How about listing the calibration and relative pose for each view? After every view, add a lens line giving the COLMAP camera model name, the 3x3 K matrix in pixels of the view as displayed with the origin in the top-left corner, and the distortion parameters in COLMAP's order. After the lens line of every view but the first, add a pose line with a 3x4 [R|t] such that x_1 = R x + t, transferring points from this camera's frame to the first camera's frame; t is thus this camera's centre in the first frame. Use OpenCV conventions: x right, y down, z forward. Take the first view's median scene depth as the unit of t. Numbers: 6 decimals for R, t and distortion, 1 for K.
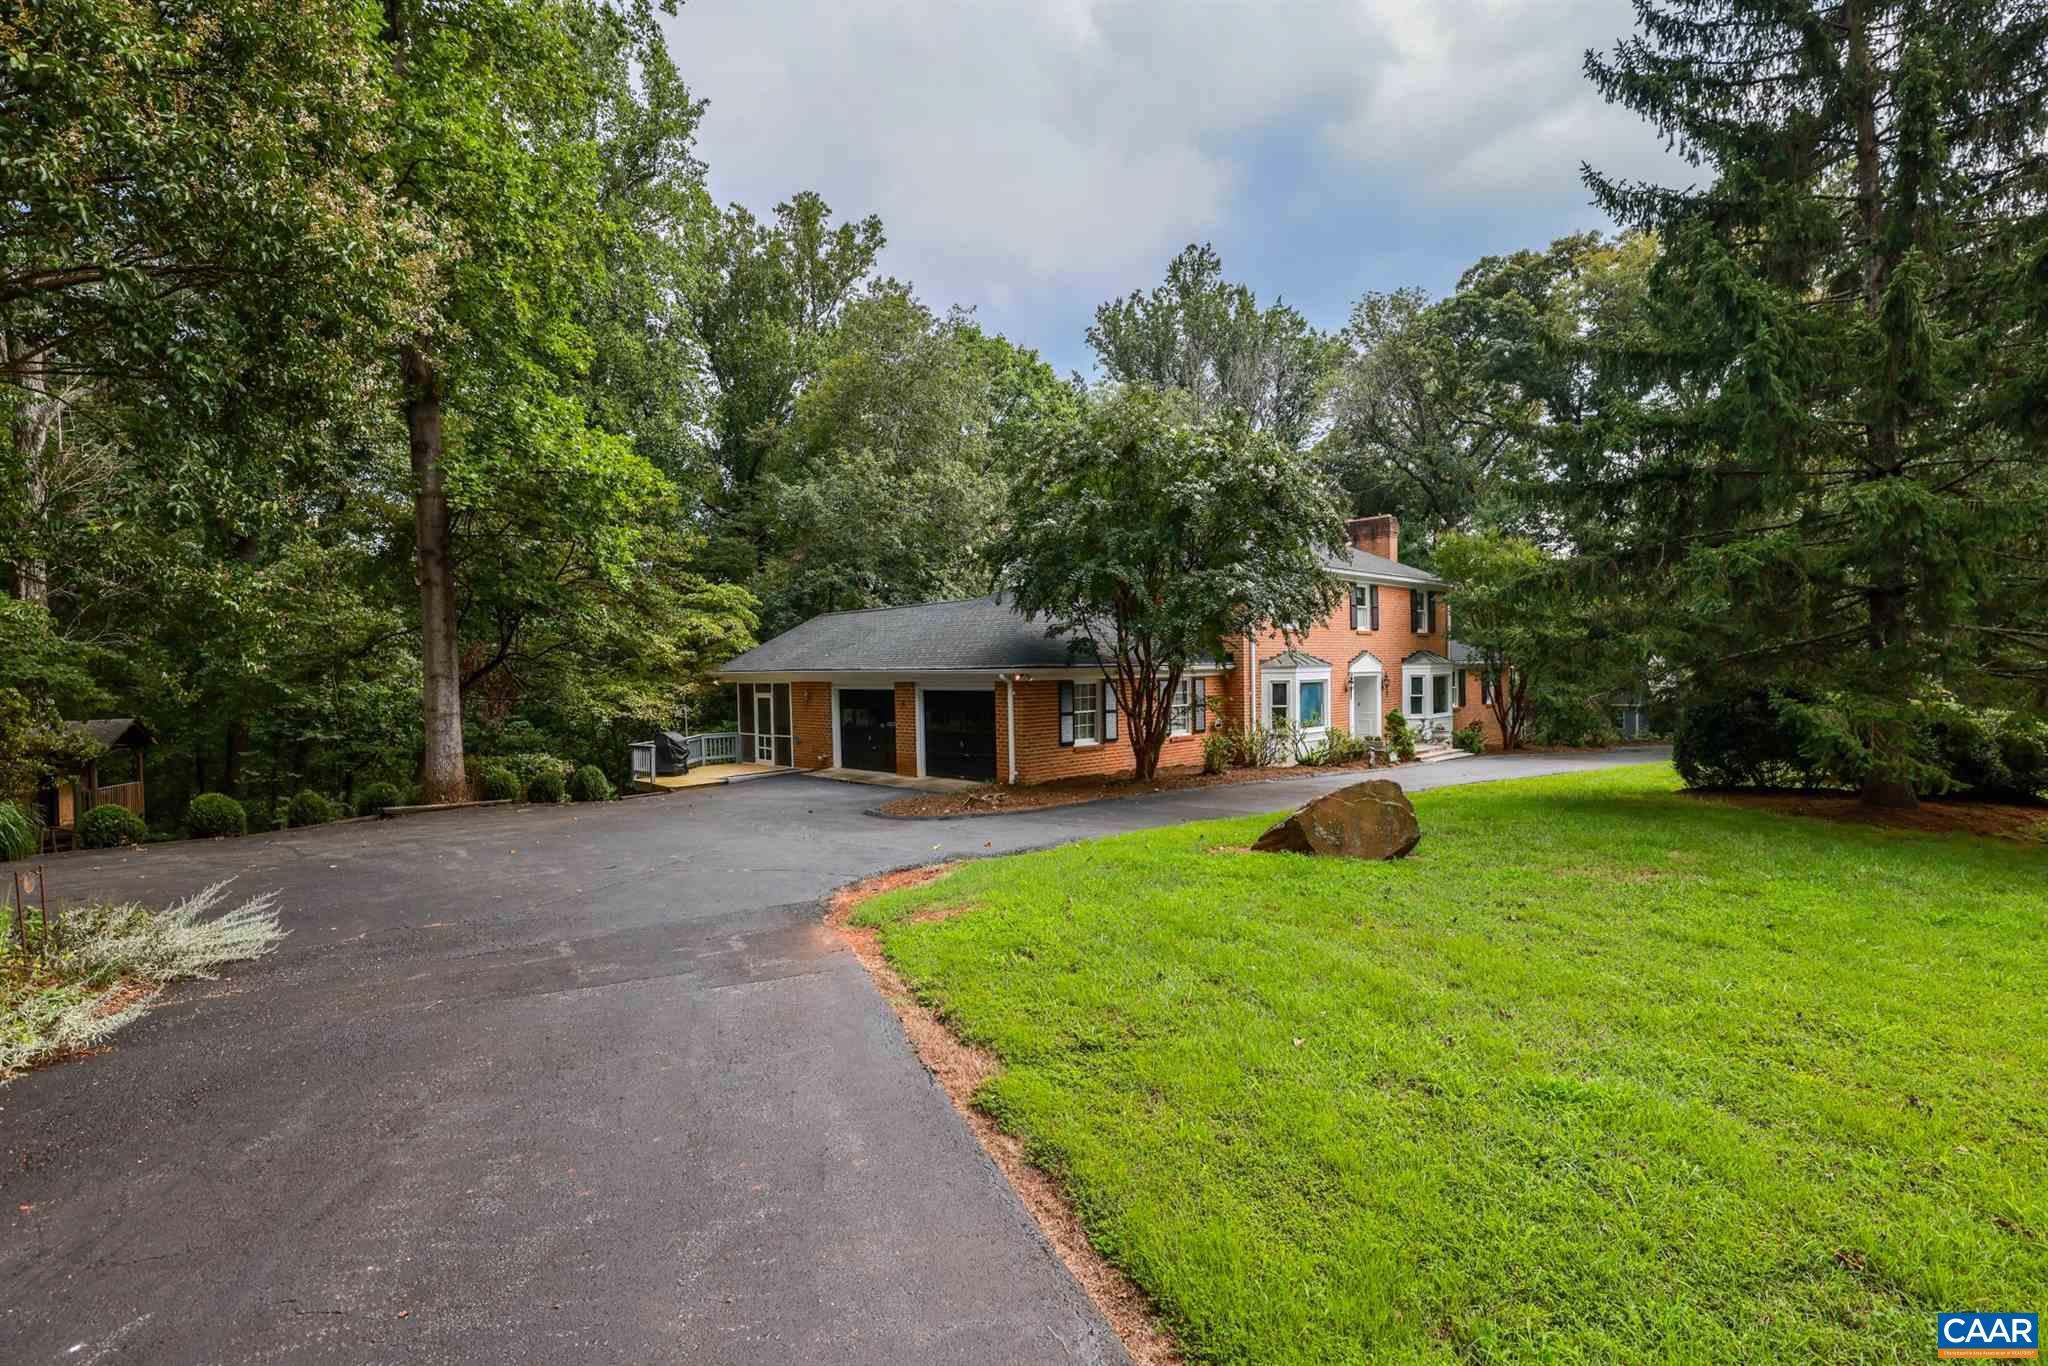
lens RADIAL K [[920.5, 0, 1022.3], [0, 920.5, 687.4], [0, 0, 1]] dist [-0.037660, 0.000396]
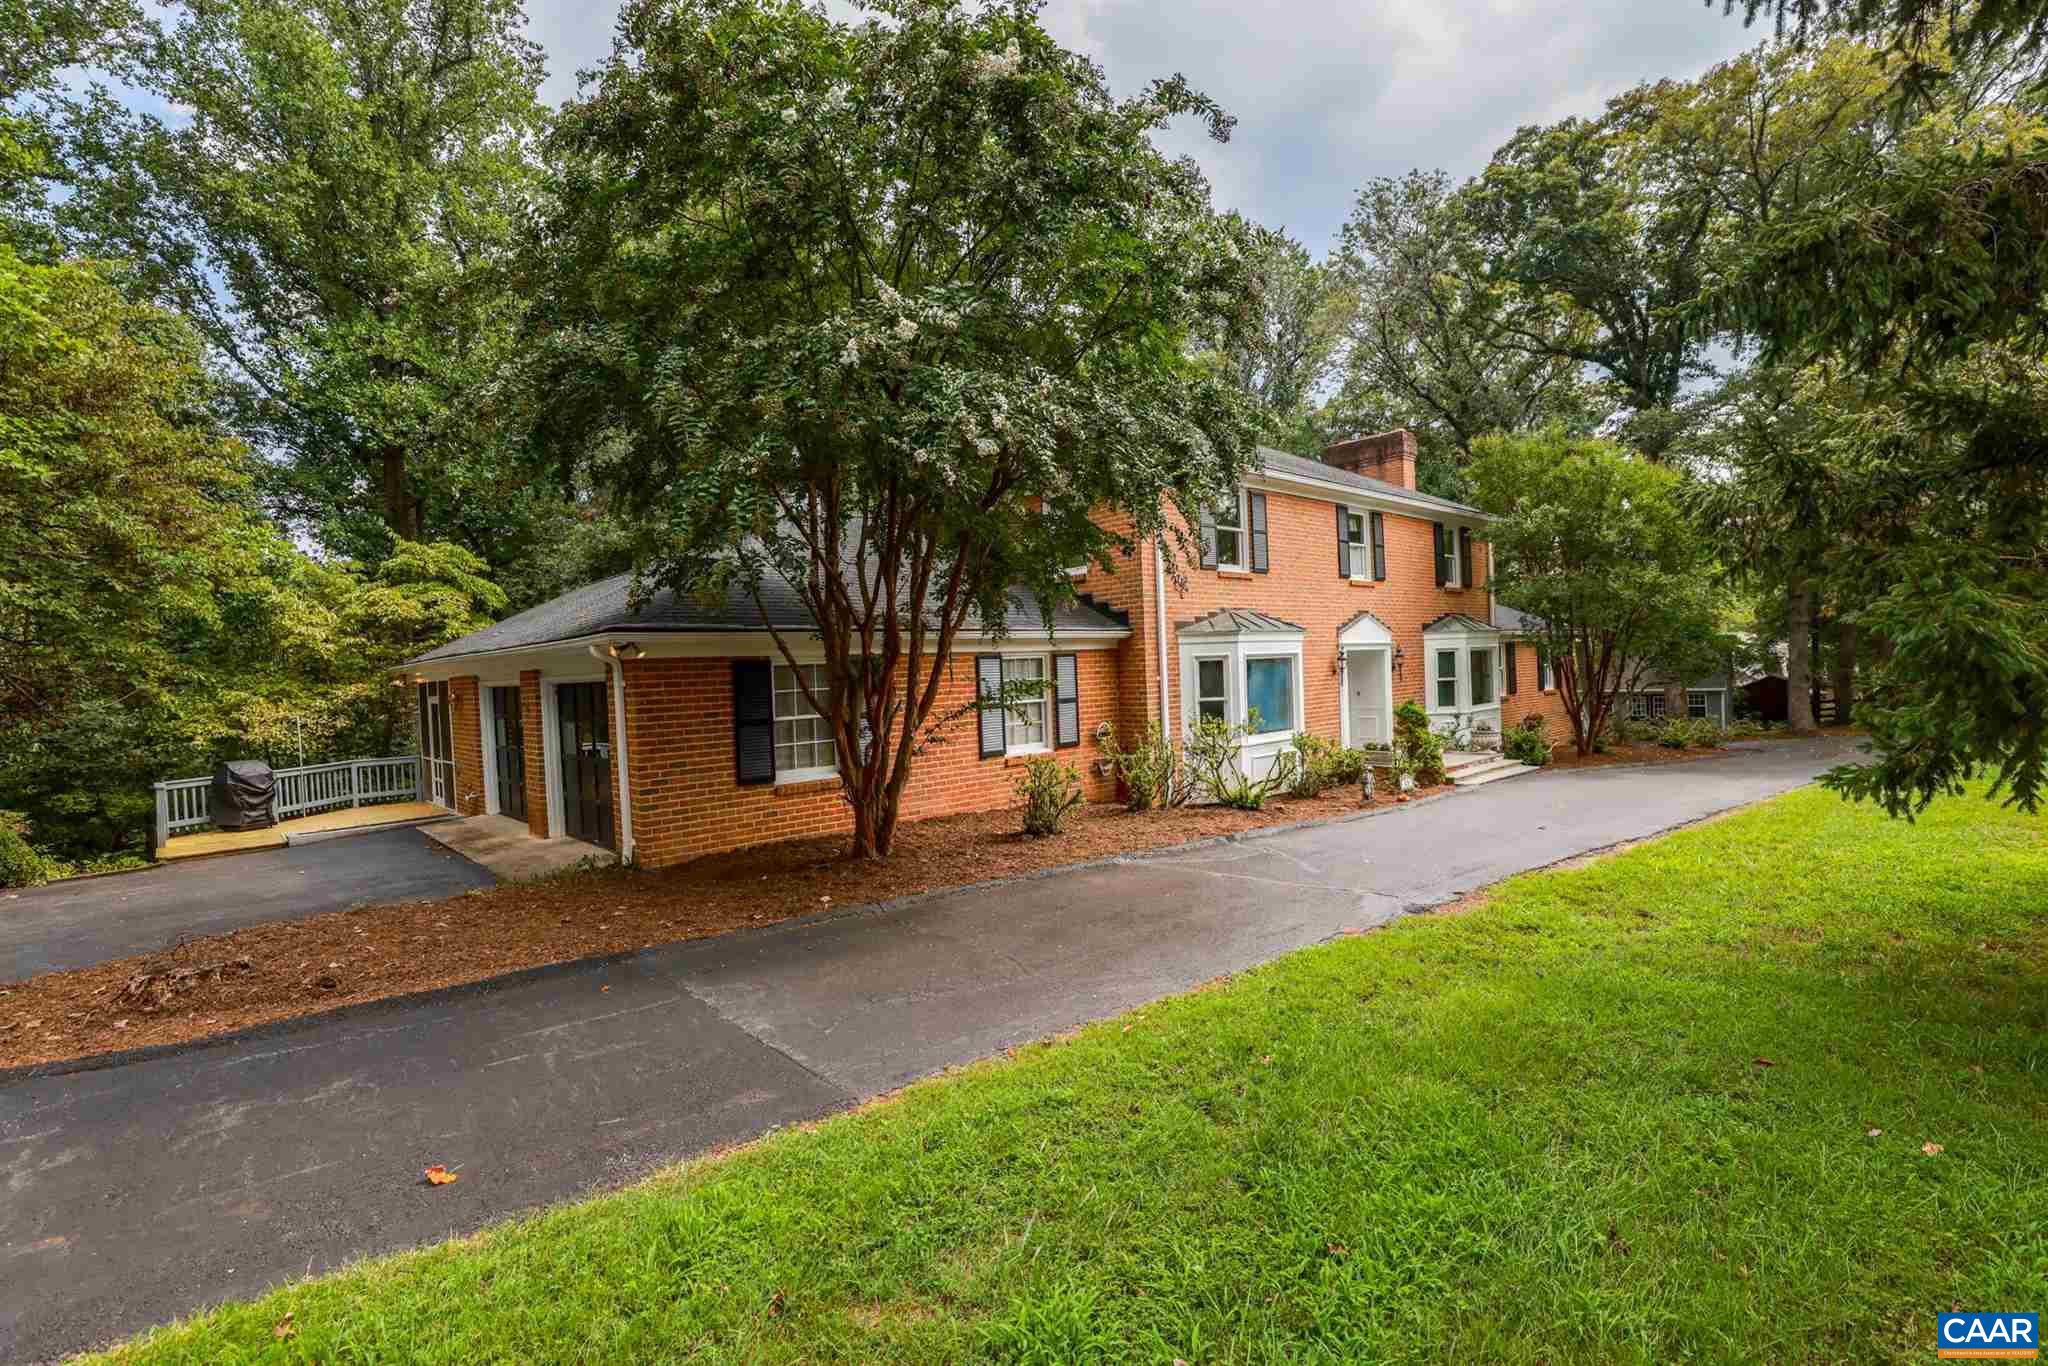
lens RADIAL K [[920.5, 0, 1022.3], [0, 920.5, 687.4], [0, 0, 1]] dist [-0.037660, 0.000396]
pose [[0.999249, -0.022801, -0.031315, 0.152471], [0.022814, 0.999740, 0.000064, 0.008565], [0.031305, -0.000778, 0.999510, 0.345844]]
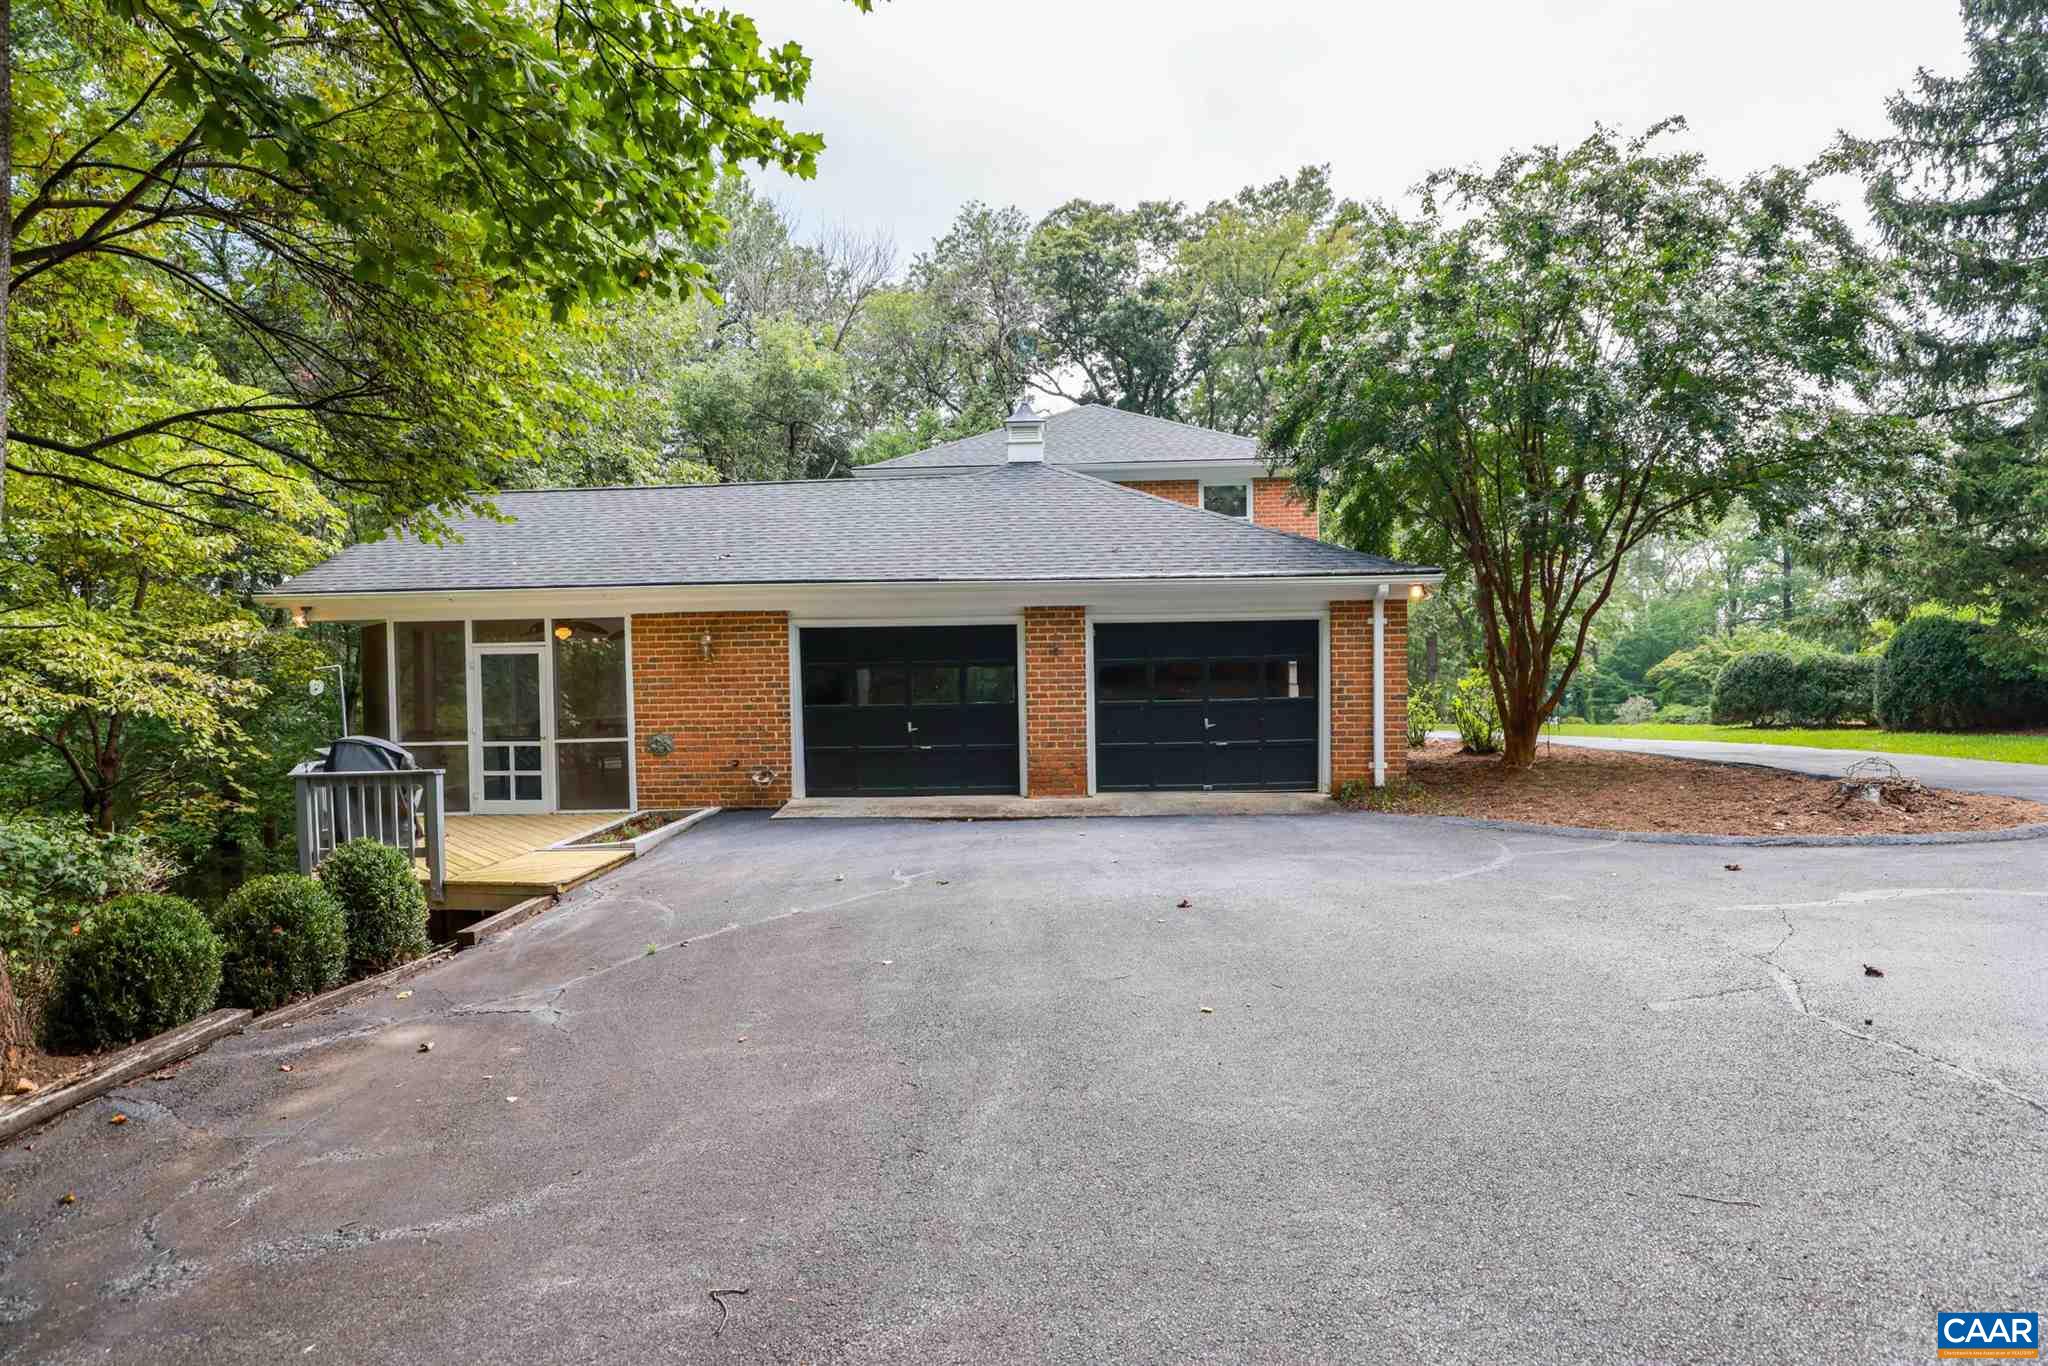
lens RADIAL K [[1052.0, 0, 1037.6], [0, 1052.0, 684.4], [0, 0, 1]] dist [-0.012166, -0.000345]
pose [[0.735157, -0.007239, 0.677858, -0.407959], [0.016088, 0.999848, -0.006770, 0.030662], [-0.677706, 0.015882, 0.735162, 0.454902]]
